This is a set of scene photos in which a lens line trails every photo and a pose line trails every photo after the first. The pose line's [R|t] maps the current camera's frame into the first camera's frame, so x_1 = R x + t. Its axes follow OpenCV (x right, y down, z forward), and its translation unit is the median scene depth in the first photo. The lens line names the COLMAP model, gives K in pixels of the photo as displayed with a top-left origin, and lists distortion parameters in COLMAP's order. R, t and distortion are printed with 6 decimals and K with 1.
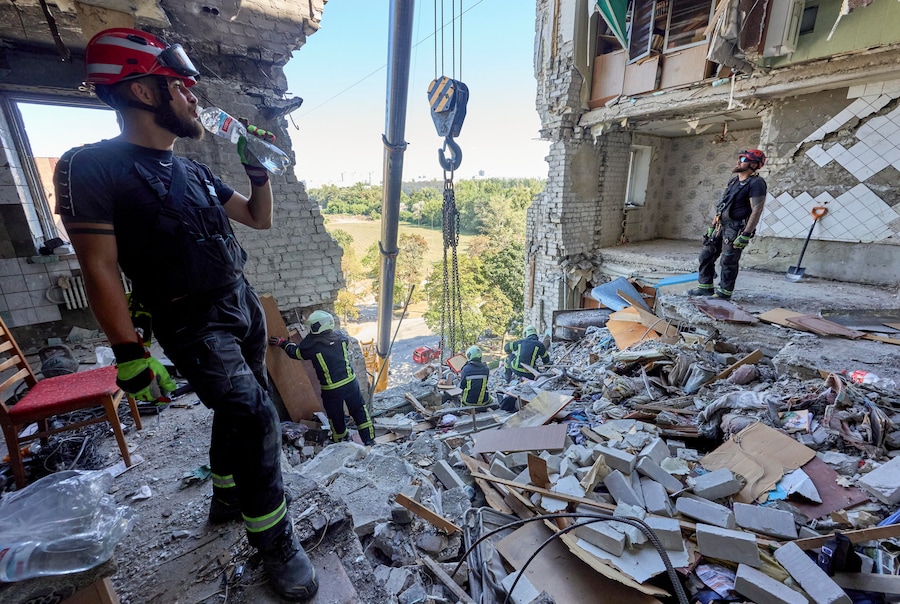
lens RADIAL K [[359.1, 0, 450.0], [0, 359.1, 302.0], [0, 0, 1]] dist [0.000024, 0.000000]
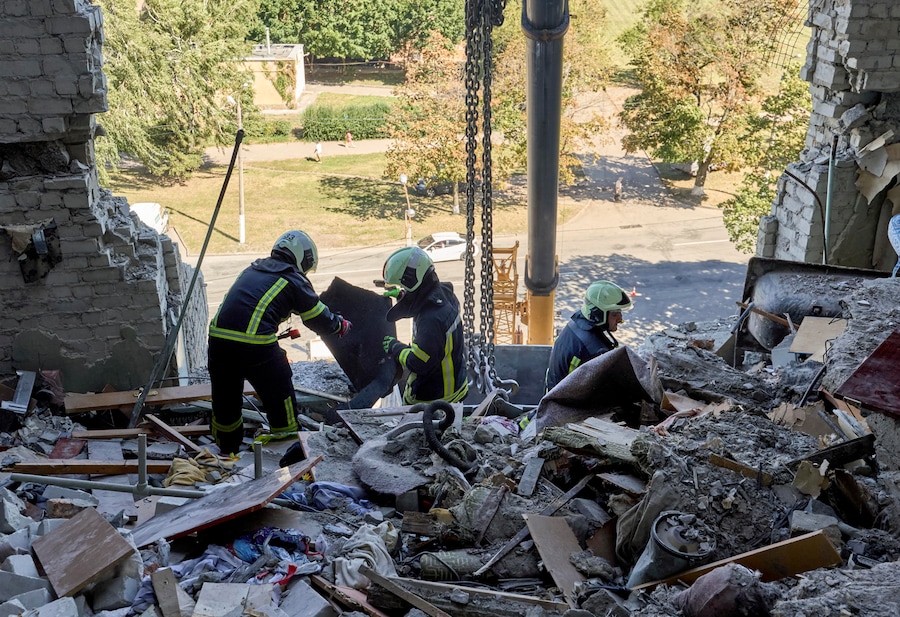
lens RADIAL K [[913.2, 0, 450.0], [0, 913.2, 308.5], [0, 0, 1]] dist [0.002113, 0.006922]
pose [[0.883777, 0.213560, -0.416330, 0.377039], [-0.137613, 0.969048, 0.204961, -0.060312], [0.447215, -0.123847, 0.885811, 0.121696]]
